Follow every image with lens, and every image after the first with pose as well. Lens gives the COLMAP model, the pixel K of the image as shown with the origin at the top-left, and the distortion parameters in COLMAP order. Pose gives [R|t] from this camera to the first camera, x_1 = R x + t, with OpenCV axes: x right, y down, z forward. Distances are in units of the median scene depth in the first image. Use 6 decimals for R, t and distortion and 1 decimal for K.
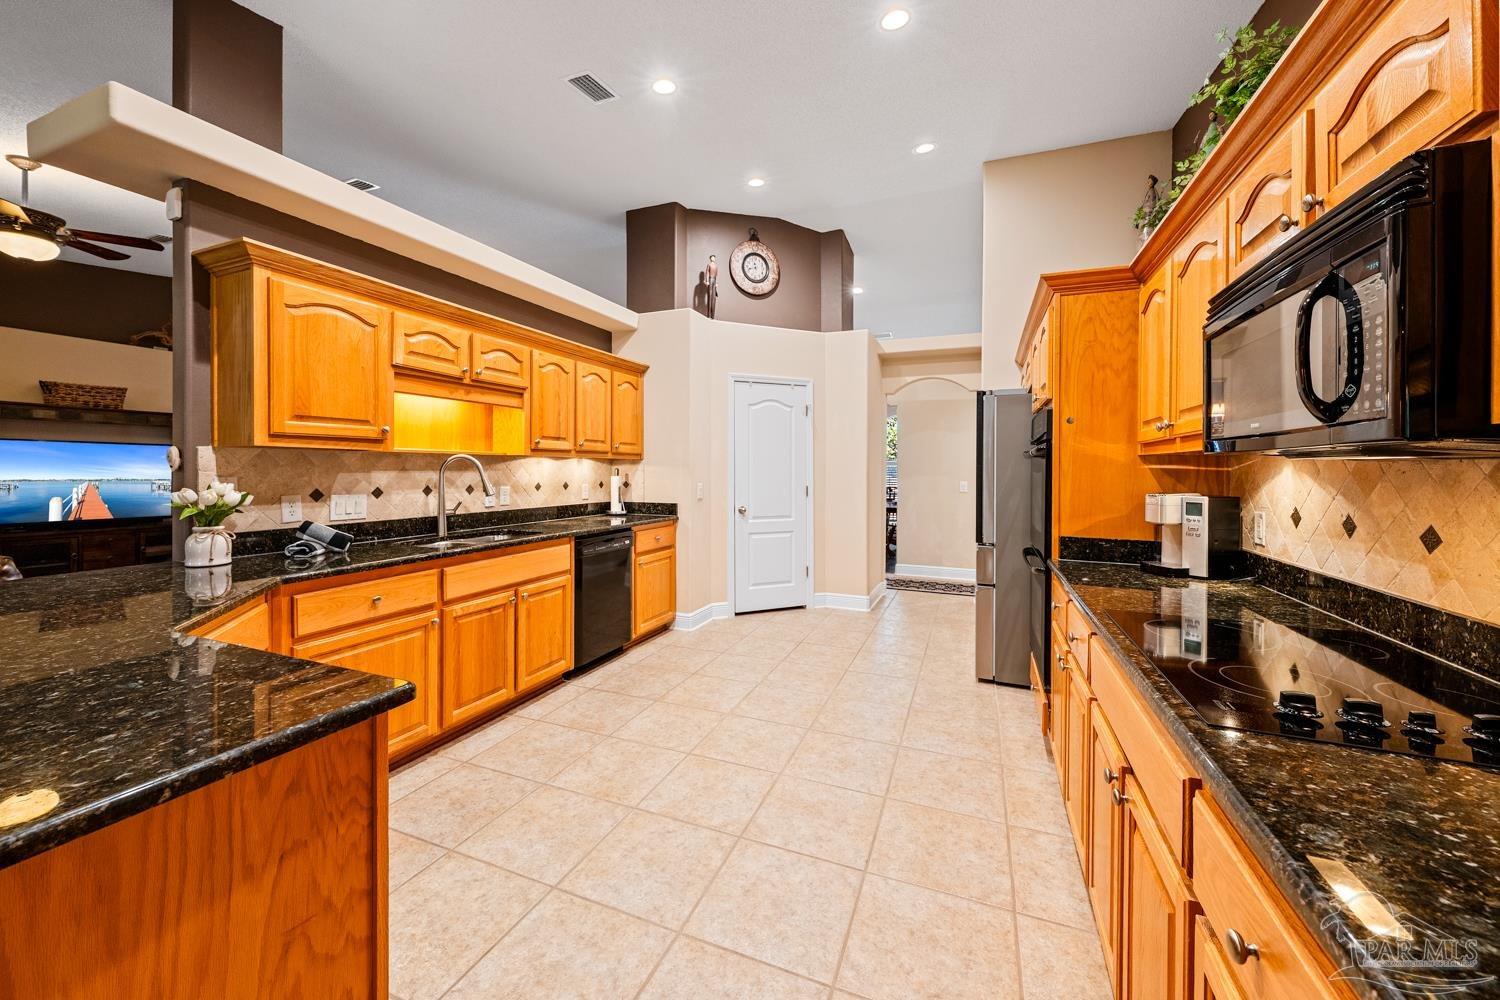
lens RADIAL K [[553.7, 0, 752.3], [0, 553.7, 468.7], [0, 0, 1]] dist [0.001911, 0.000130]
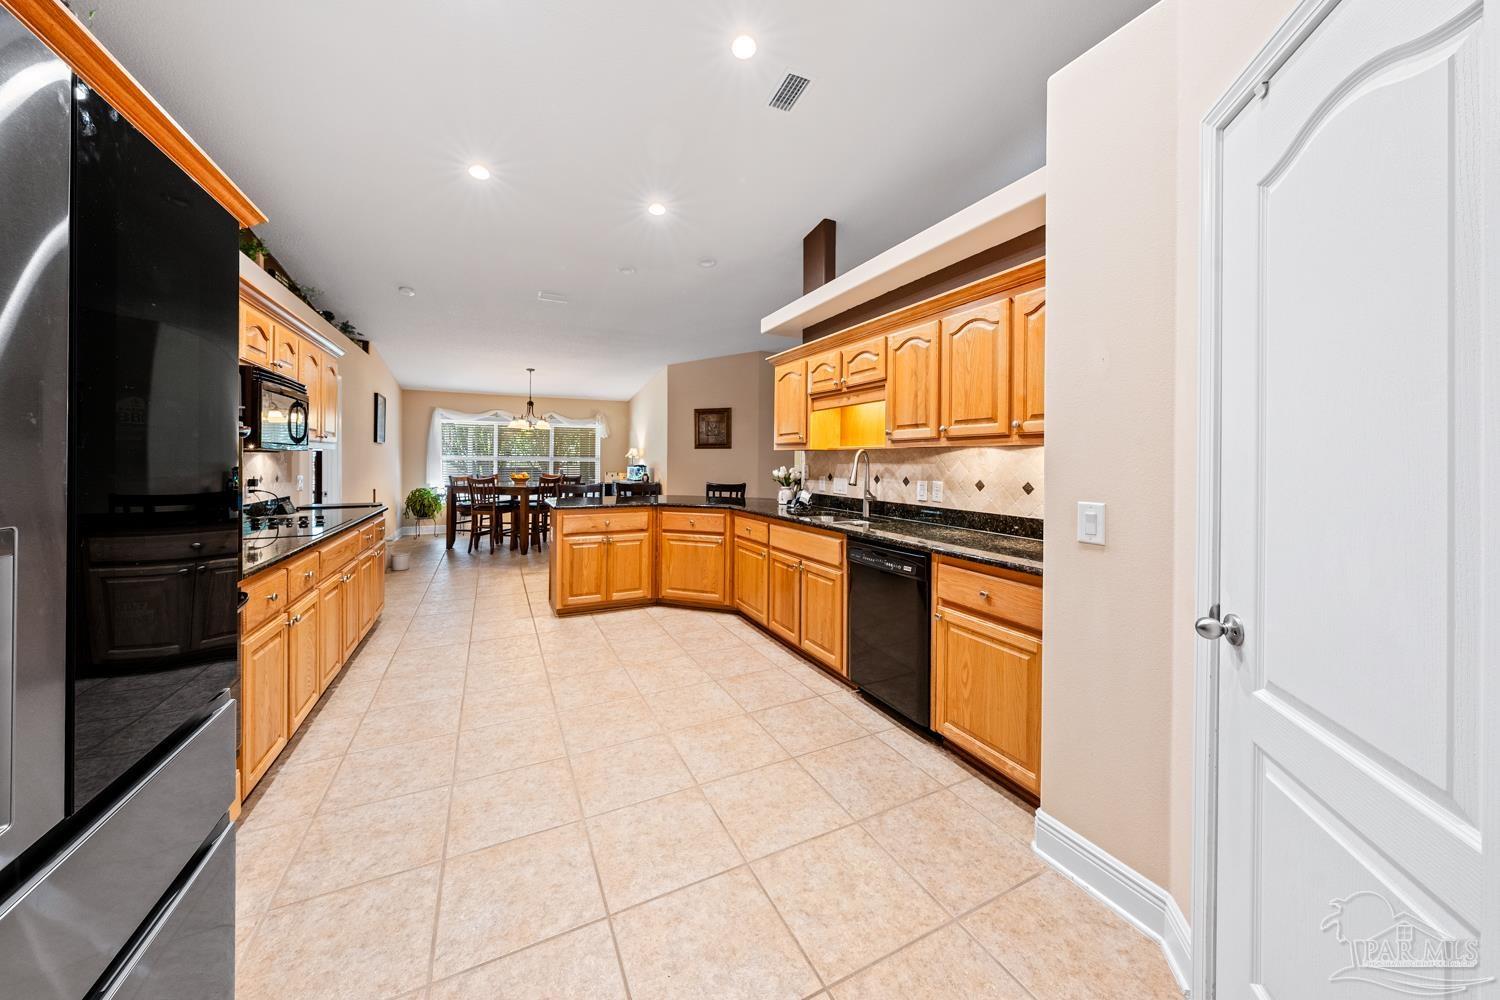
lens RADIAL K [[518.9, 0, 745.9], [0, 518.9, 459.4], [0, 0, 1]] dist [-0.000852, -0.000093]
pose [[-0.670188, -0.007788, -0.742151, 0.472417], [-0.008213, 0.999962, -0.003076, 0.001441], [0.742146, 0.004034, -0.670226, 1.576901]]
